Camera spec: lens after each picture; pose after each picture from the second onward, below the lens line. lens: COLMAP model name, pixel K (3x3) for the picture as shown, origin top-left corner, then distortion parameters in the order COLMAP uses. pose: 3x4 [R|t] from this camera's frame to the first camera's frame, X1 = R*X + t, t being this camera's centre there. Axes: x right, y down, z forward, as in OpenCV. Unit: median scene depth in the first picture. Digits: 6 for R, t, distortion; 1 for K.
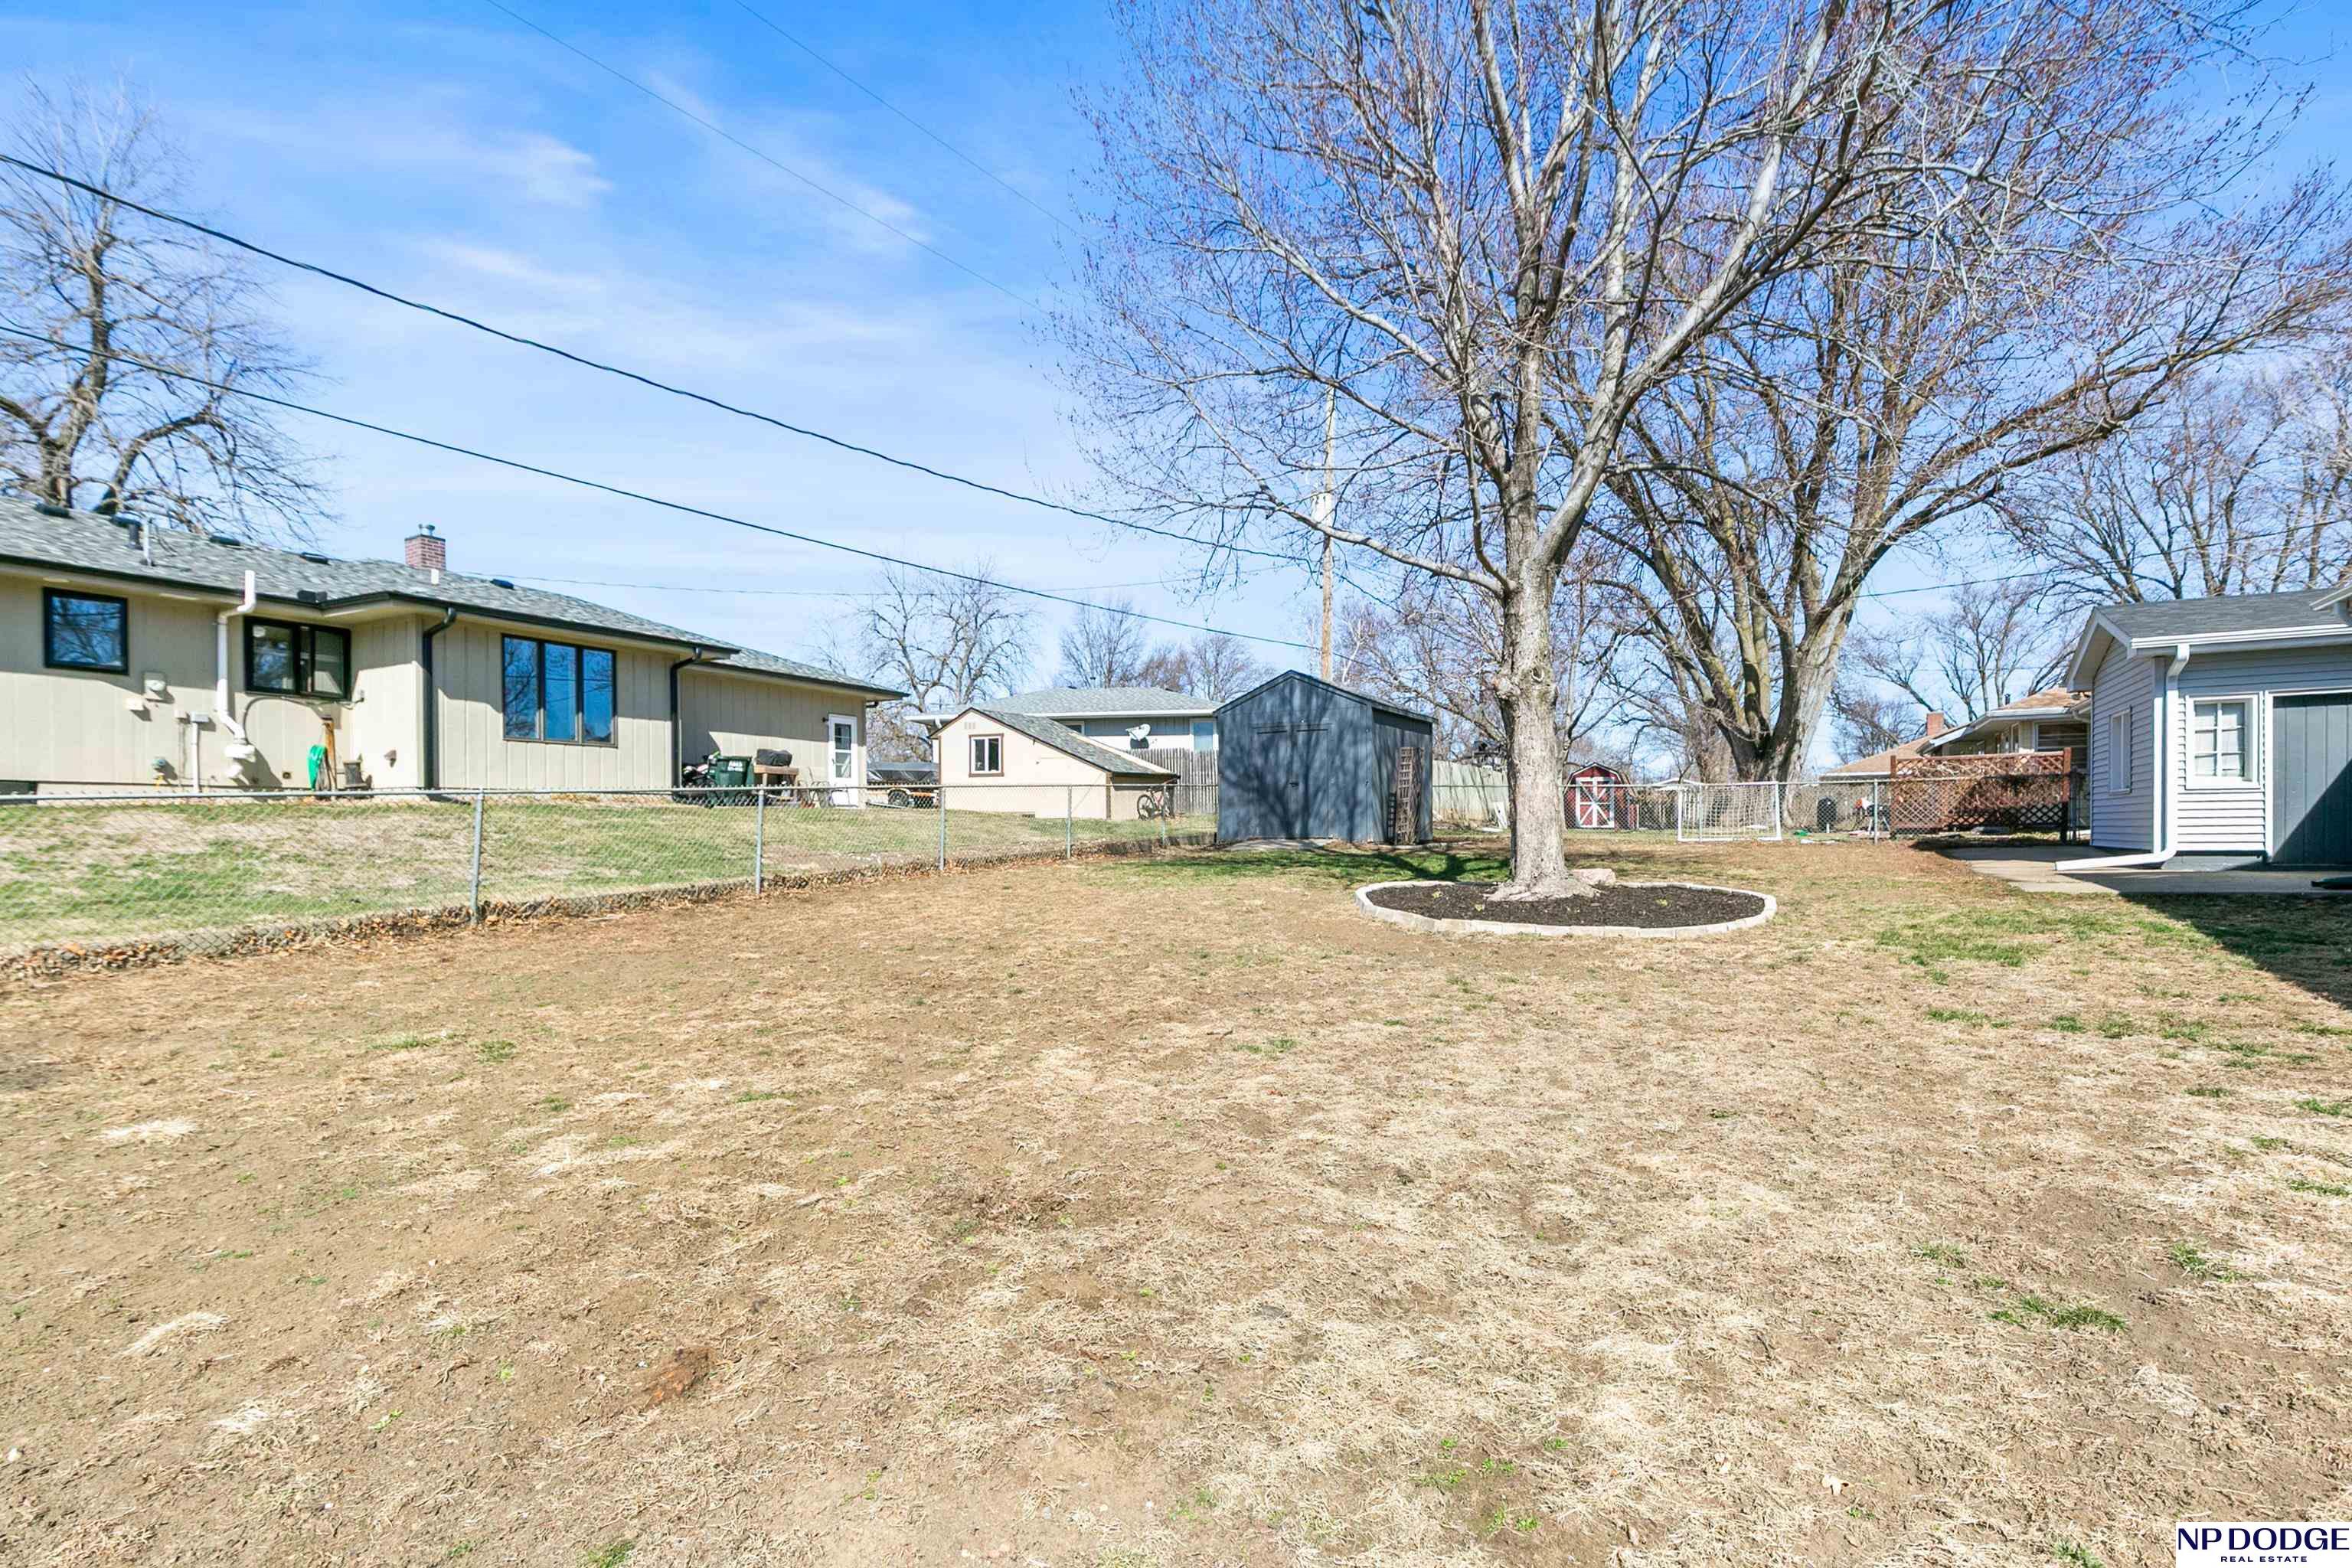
lens RADIAL K [[1104.4, 0, 1188.9], [0, 1104.4, 822.1], [0, 0, 1]] dist [-0.000891, -0.000694]
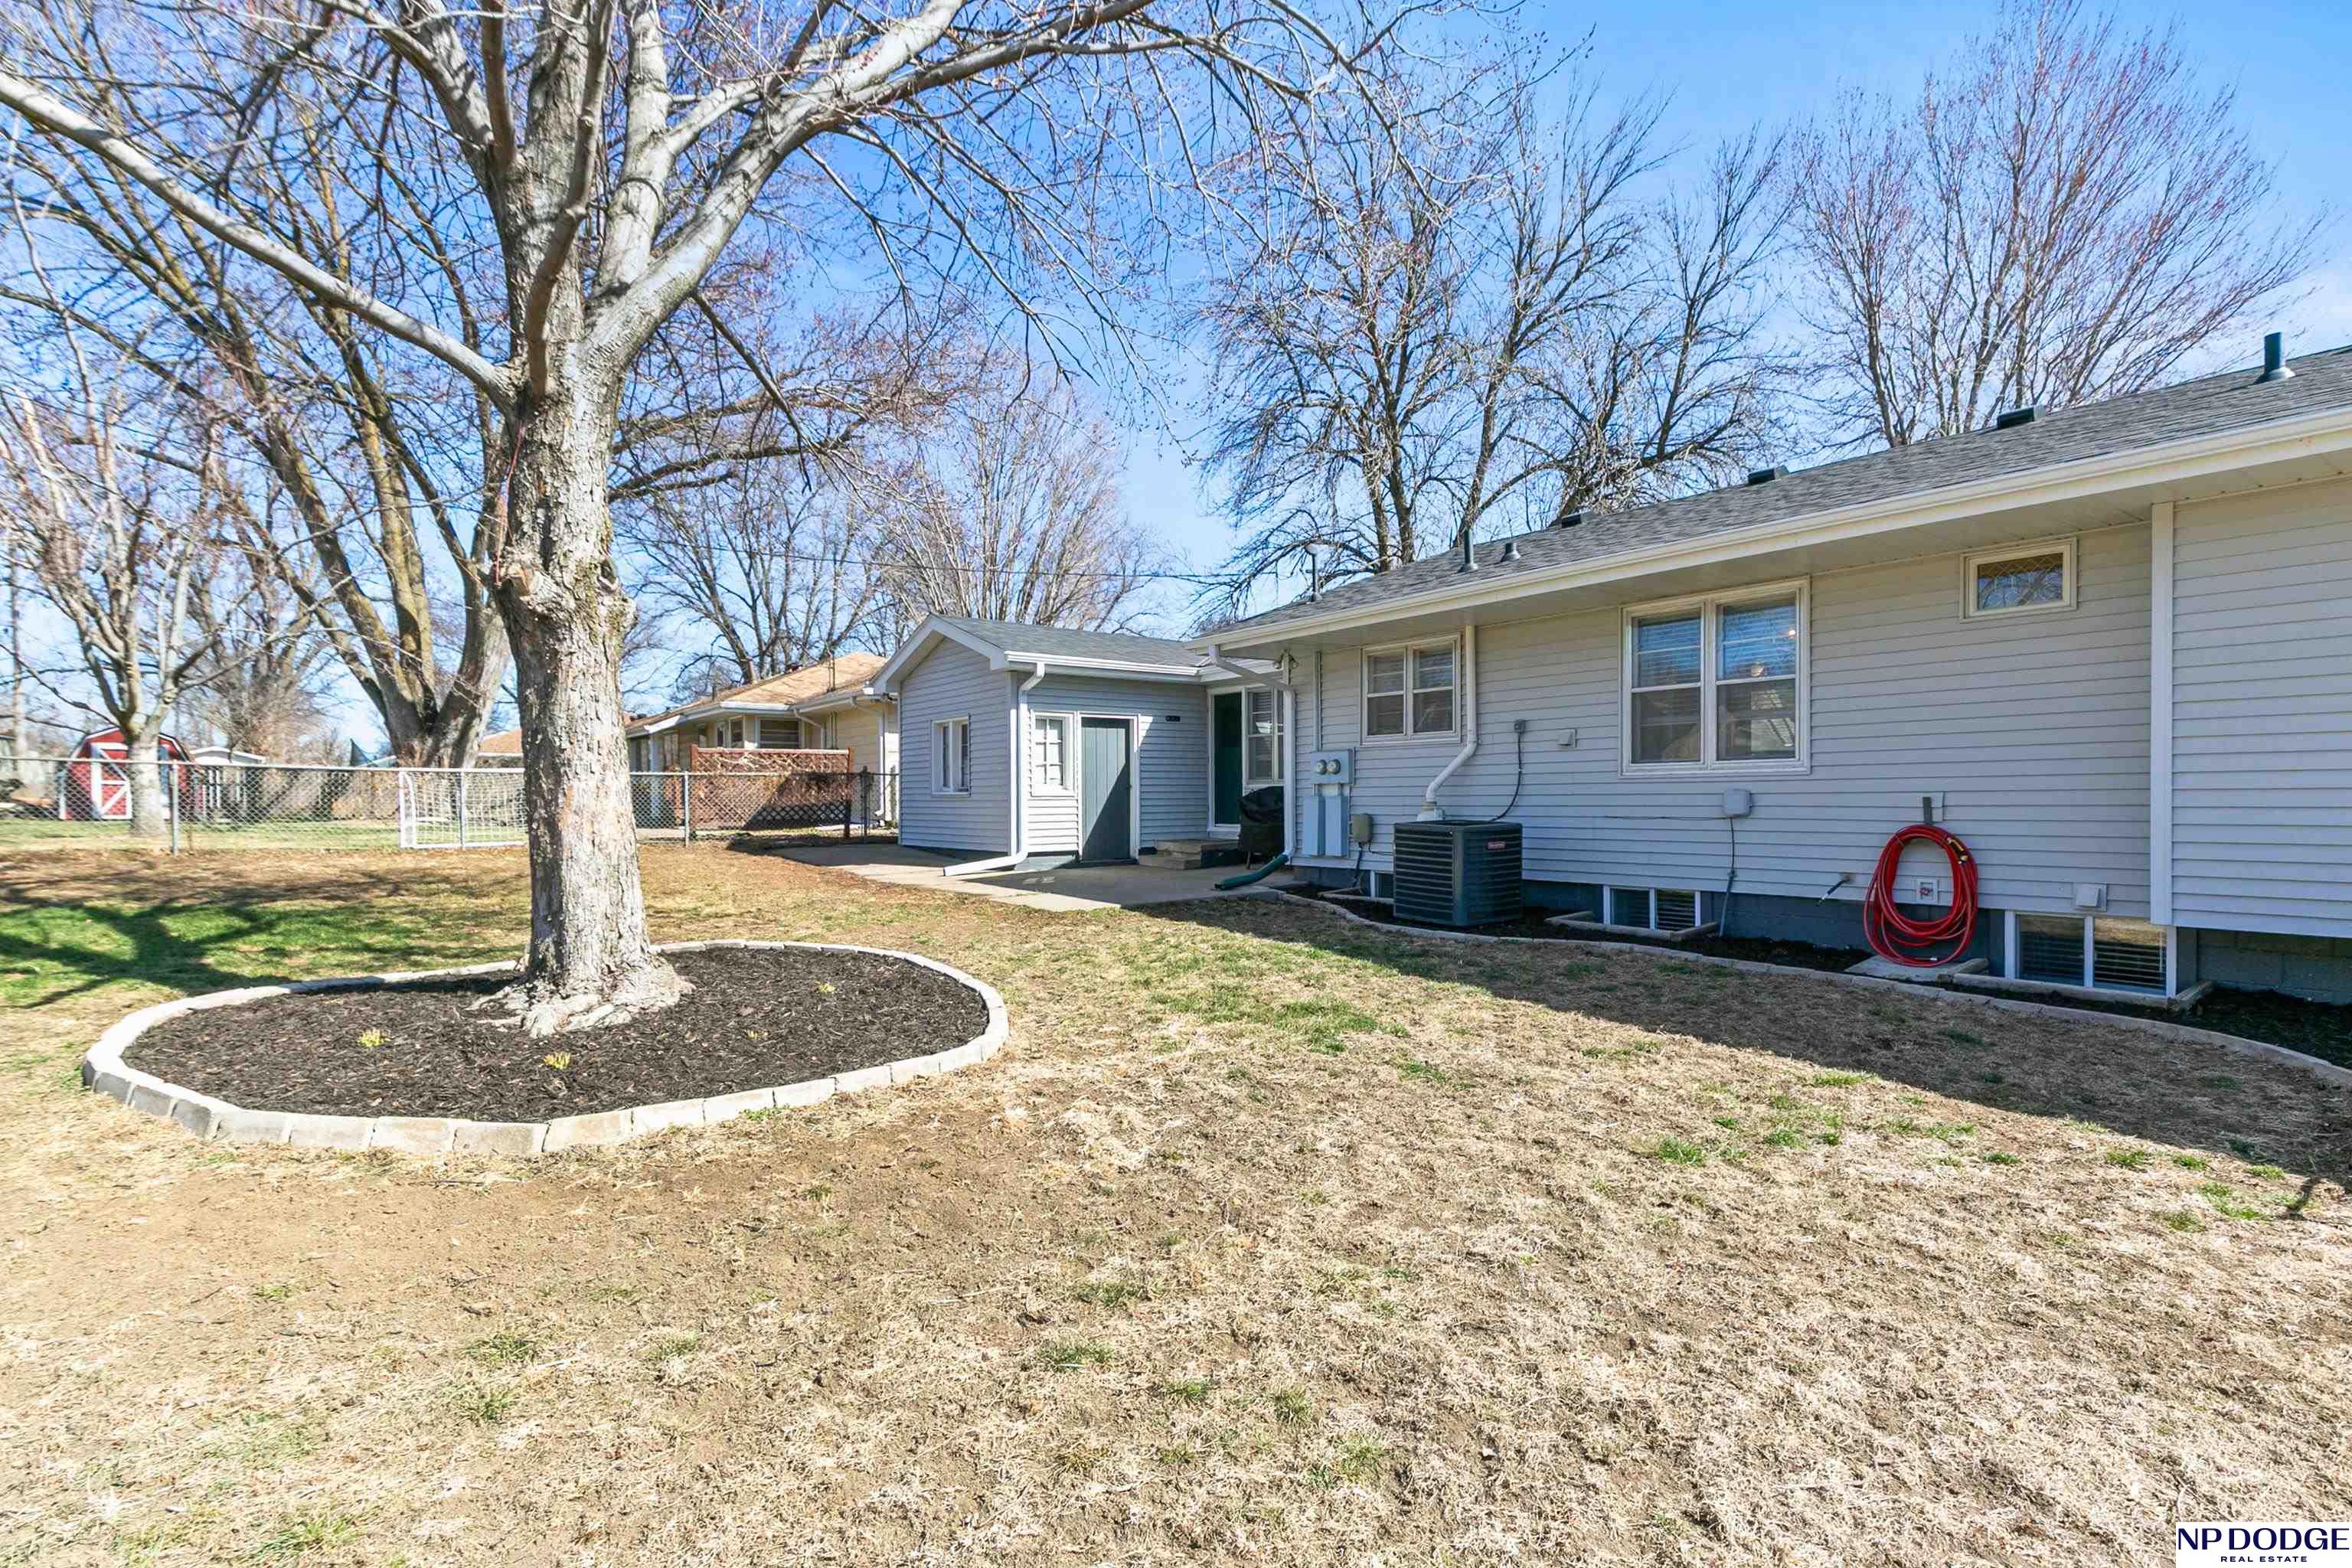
lens RADIAL K [[1104.4, 0, 1188.9], [0, 1104.4, 822.1], [0, 0, 1]] dist [-0.000891, -0.000694]
pose [[0.368645, -0.015397, 0.929443, -0.050448], [-0.004095, 0.999826, 0.018187, -0.024588], [-0.929561, -0.010510, 0.368518, 0.456812]]
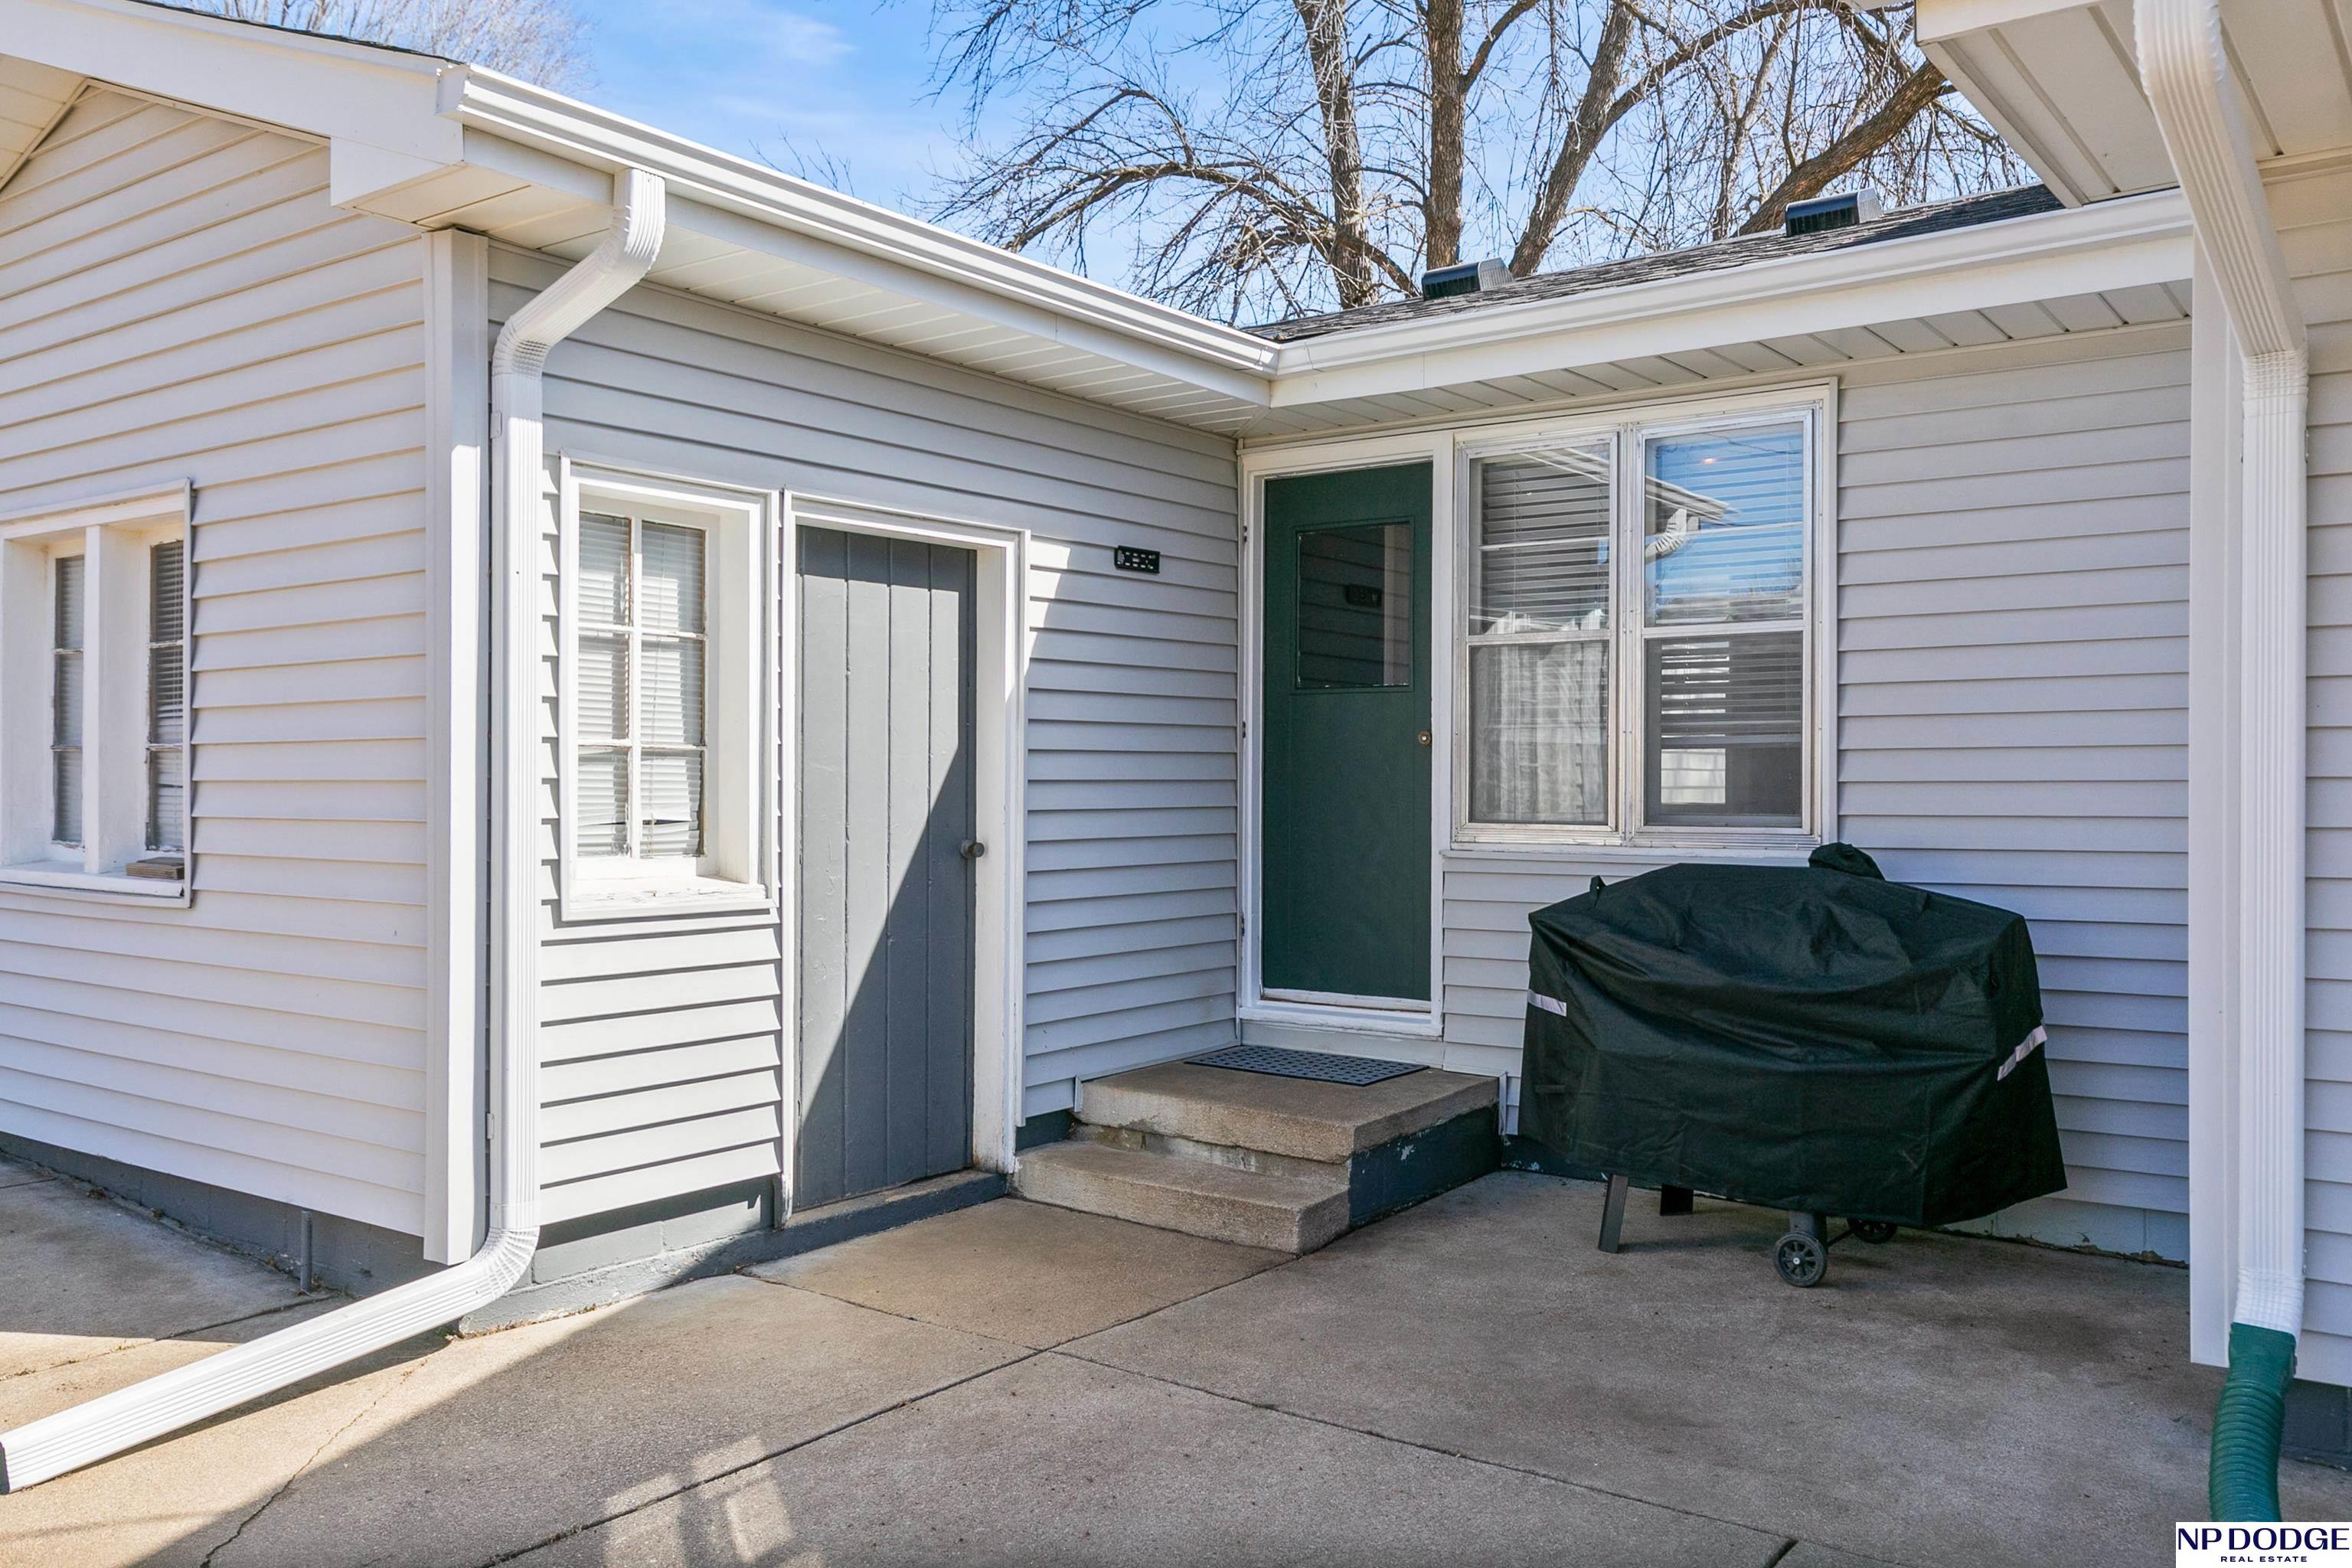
lens RADIAL K [[1869.9, 0, 1176.0], [0, 1869.9, 784.0], [0, 0, 1]] dist [-0.000042, 0.002358]
pose [[0.092209, 0.006793, 0.995716, 0.575929], [-0.009043, 0.999941, -0.005985, -0.054166], [-0.995699, -0.008453, 0.092265, 0.859992]]
